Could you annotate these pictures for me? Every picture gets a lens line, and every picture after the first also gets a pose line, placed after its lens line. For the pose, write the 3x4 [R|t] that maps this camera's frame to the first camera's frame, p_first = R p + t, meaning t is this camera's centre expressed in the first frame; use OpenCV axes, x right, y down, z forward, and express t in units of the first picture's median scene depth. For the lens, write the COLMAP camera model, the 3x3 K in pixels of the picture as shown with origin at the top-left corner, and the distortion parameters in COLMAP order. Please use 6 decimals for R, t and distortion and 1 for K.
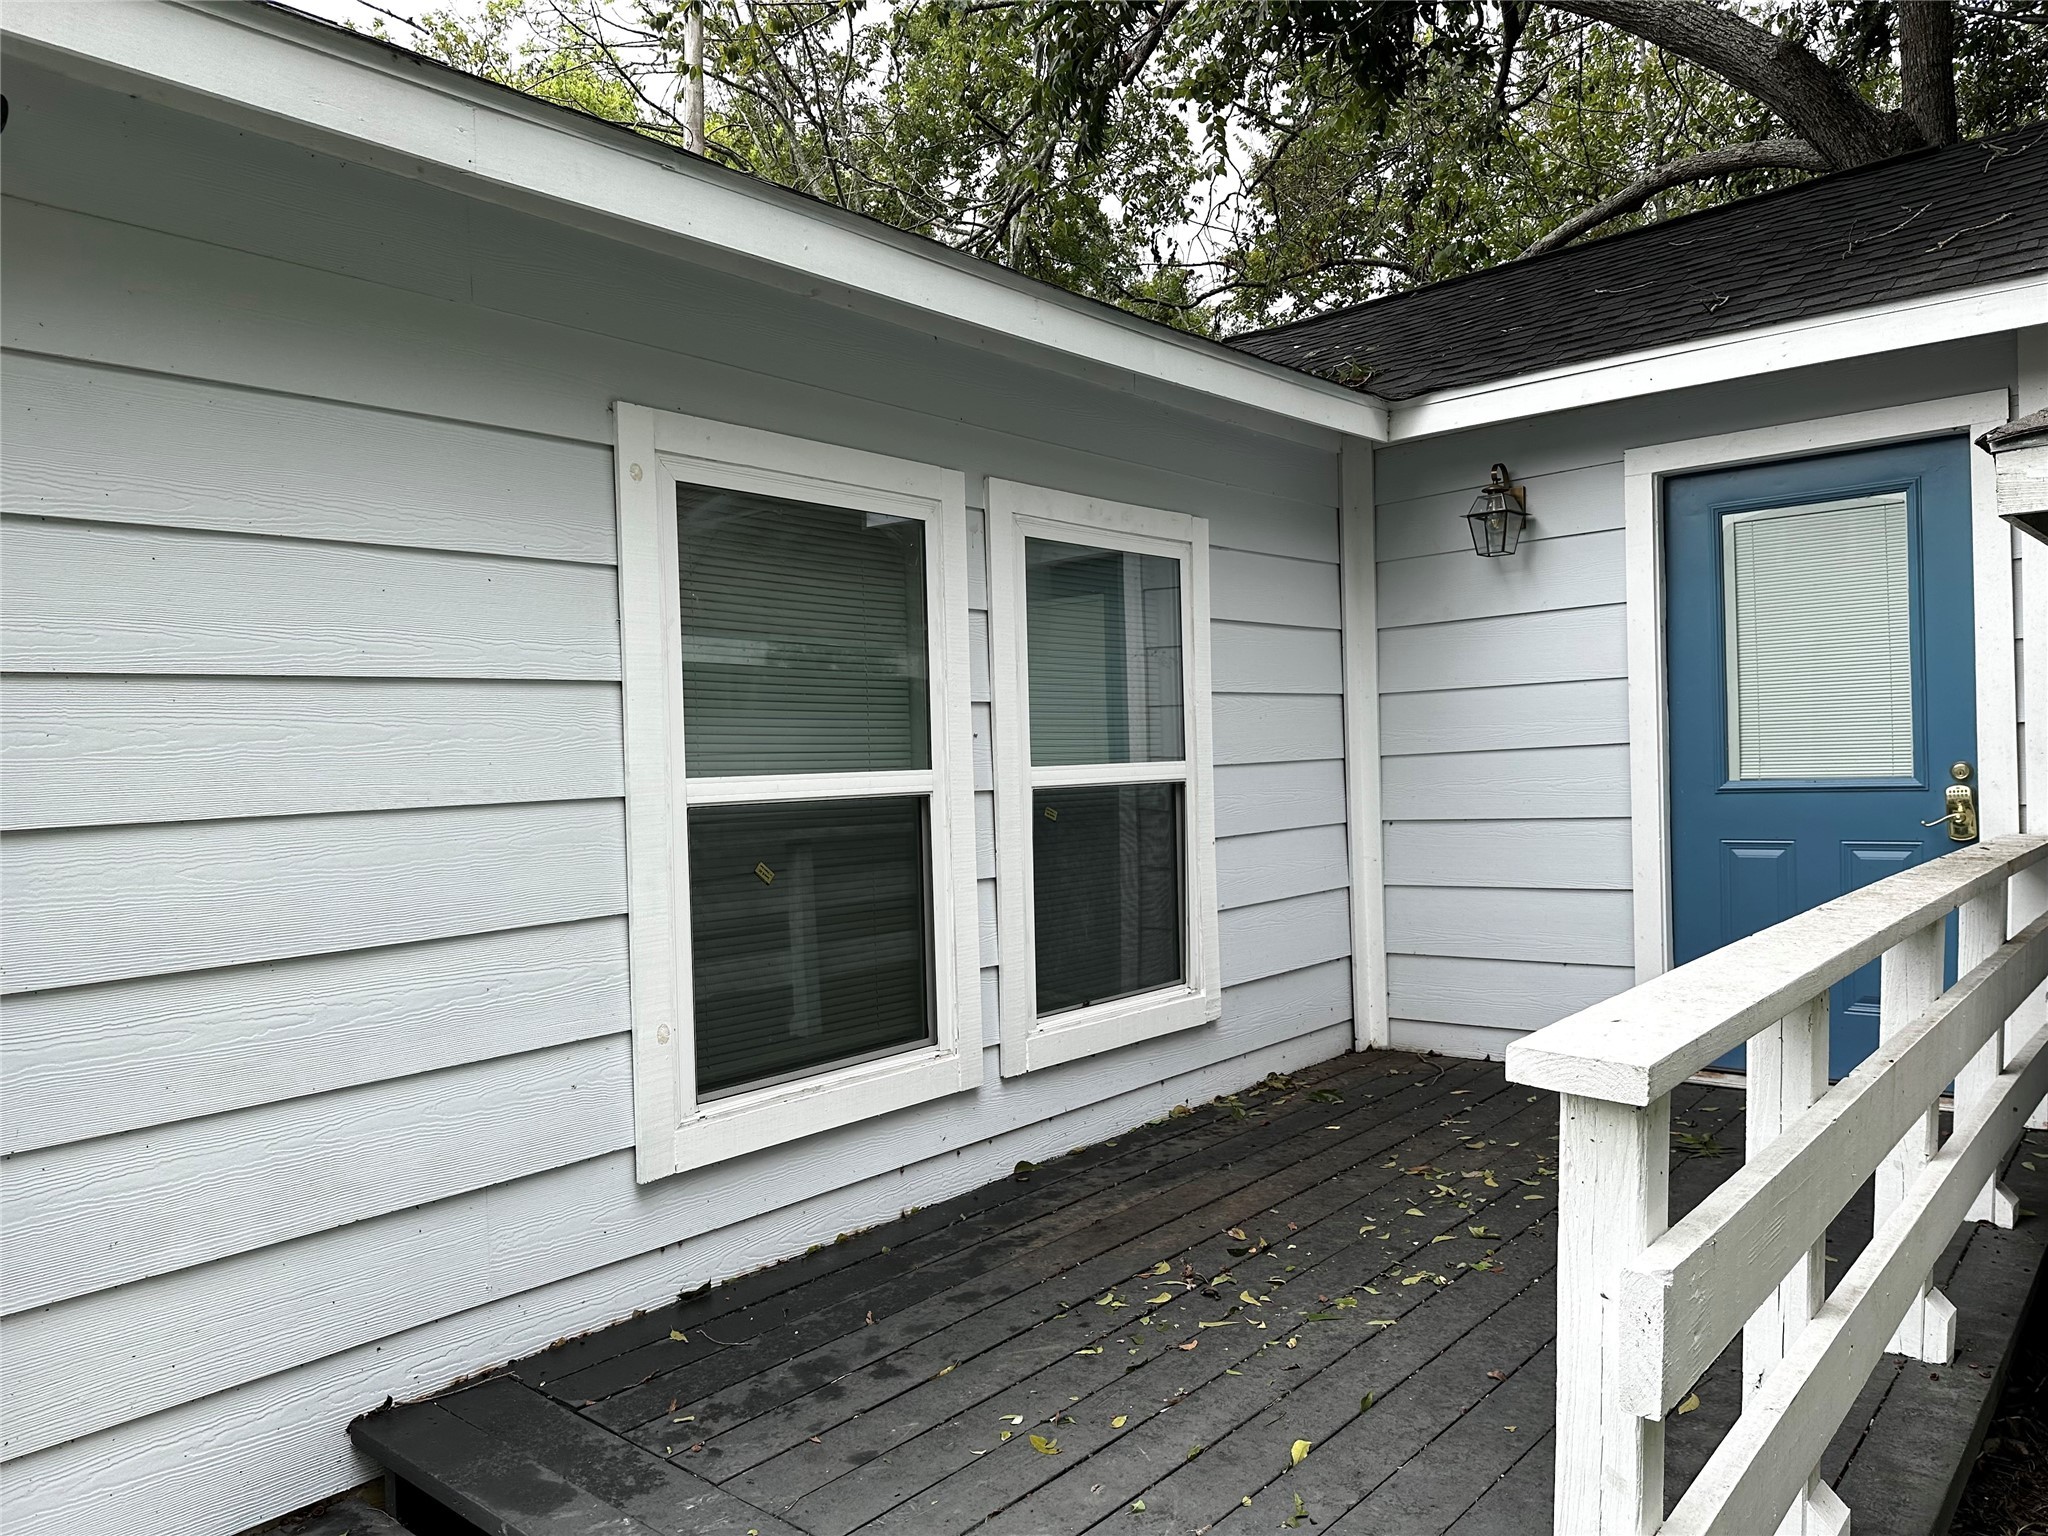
lens RADIAL K [[1424.2, 0, 1024.0], [0, 1424.2, 768.0], [0, 0, 1]] dist [0.075056, -0.084569]
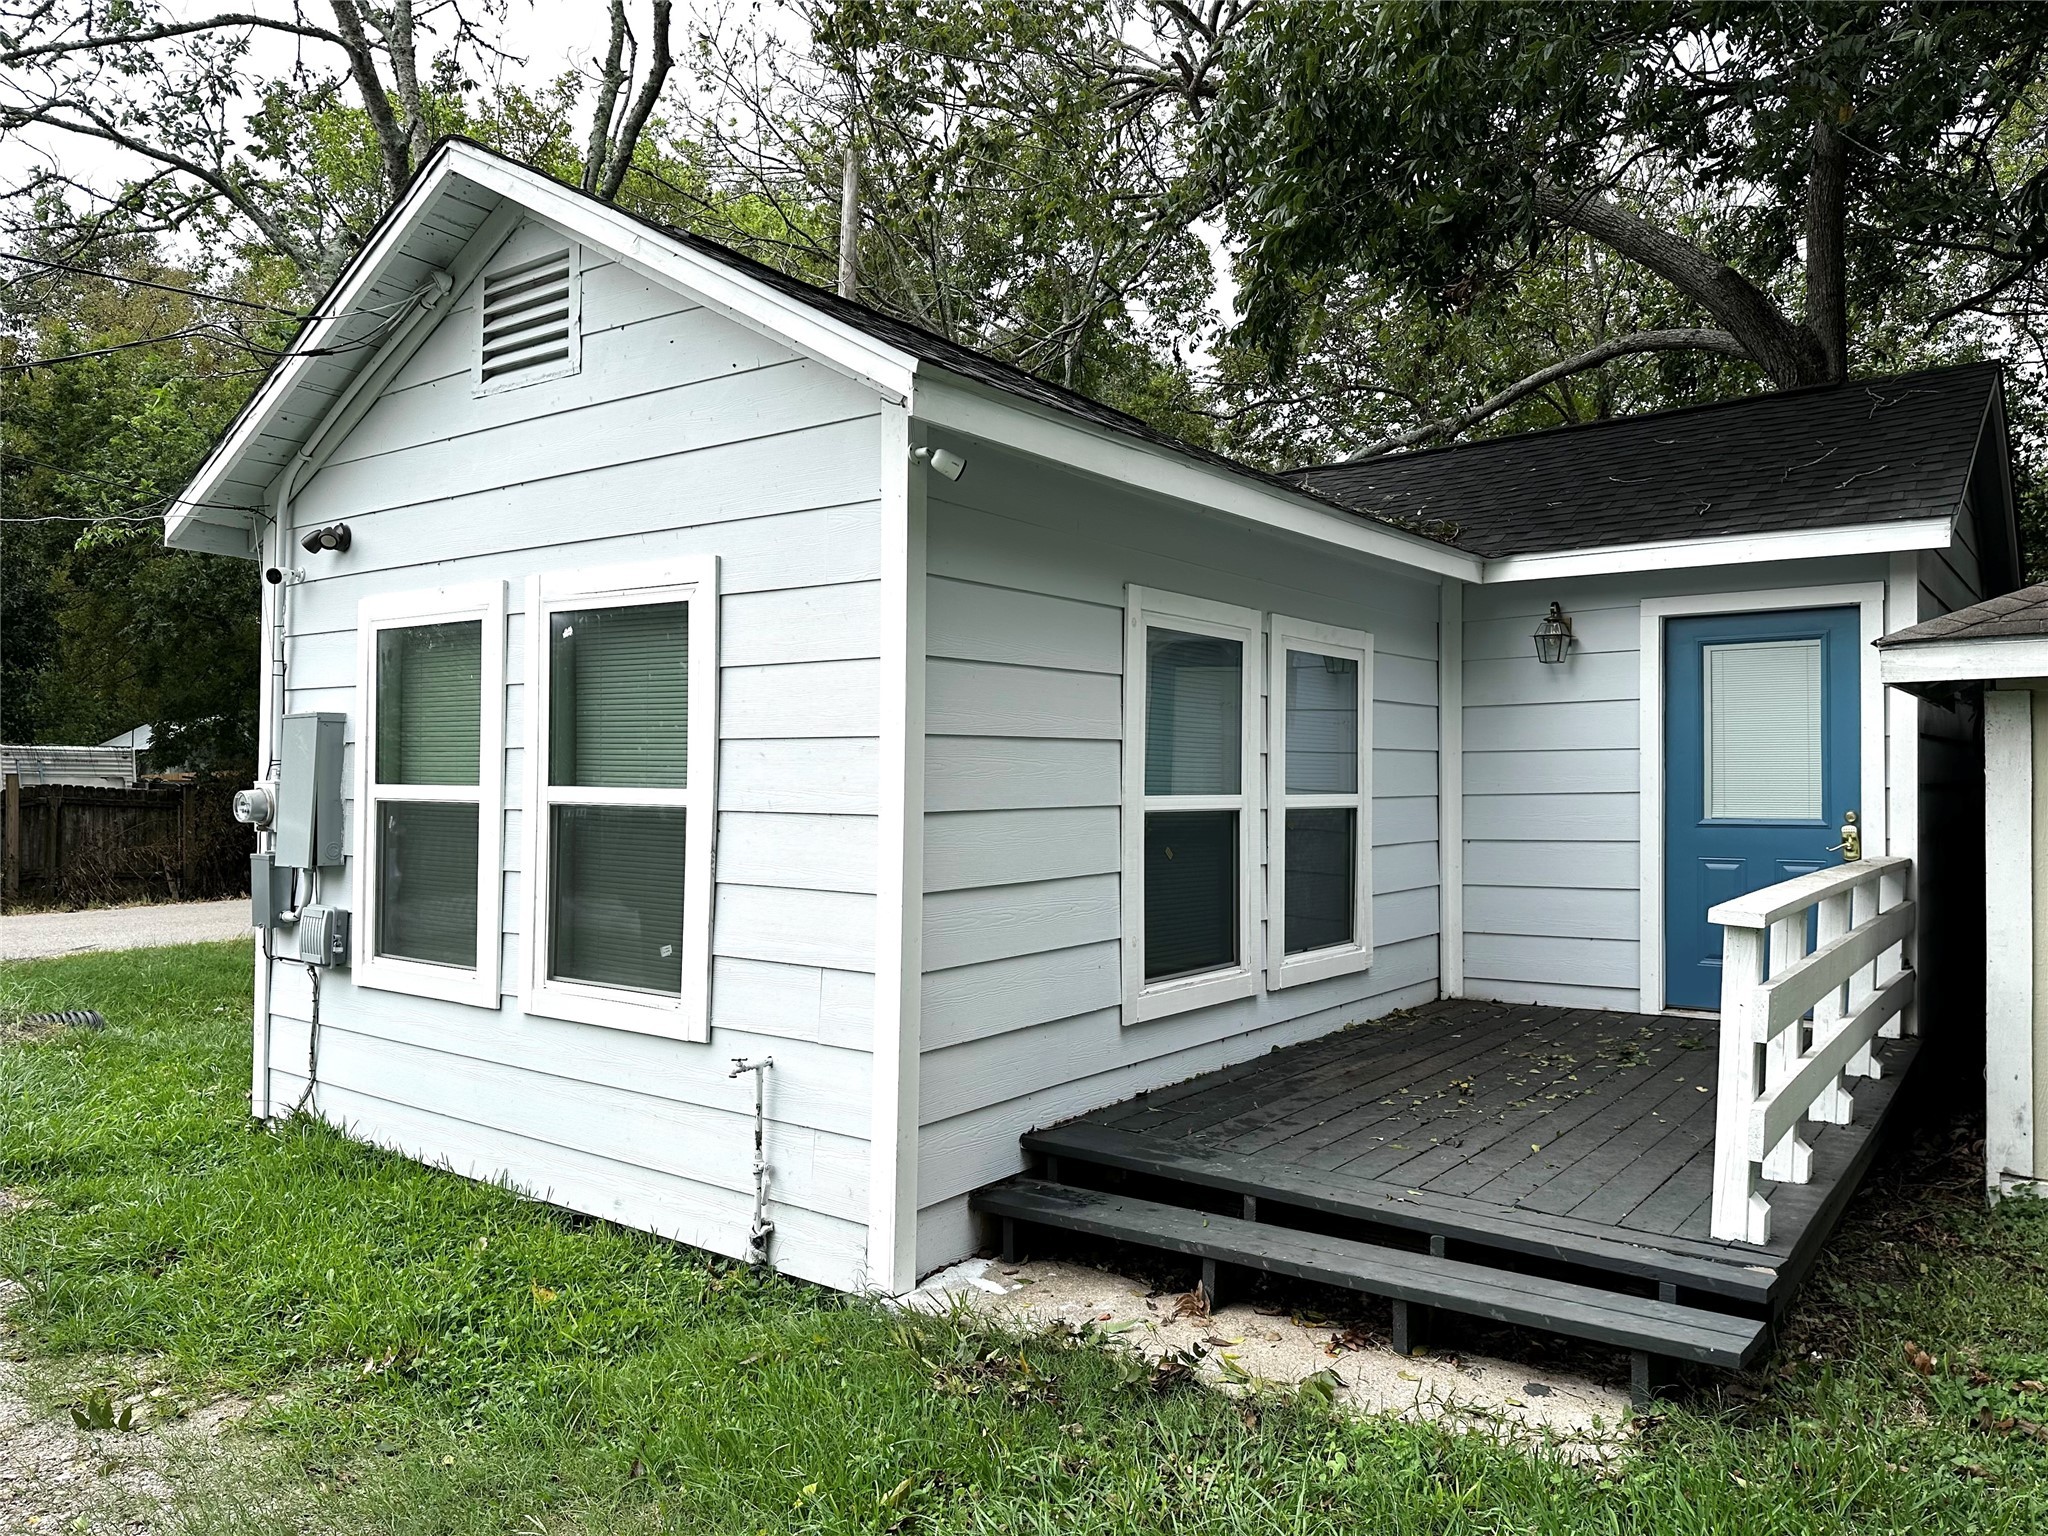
lens RADIAL K [[1428.0, 0, 1024.4], [0, 1428.0, 758.3], [0, 0, 1]] dist [0.112515, -0.170884]
pose [[0.996816, 0.034111, 0.072077, -0.348533], [-0.032298, 0.999136, -0.026160, 0.008231], [-0.072907, 0.023749, 0.997056, -0.490615]]
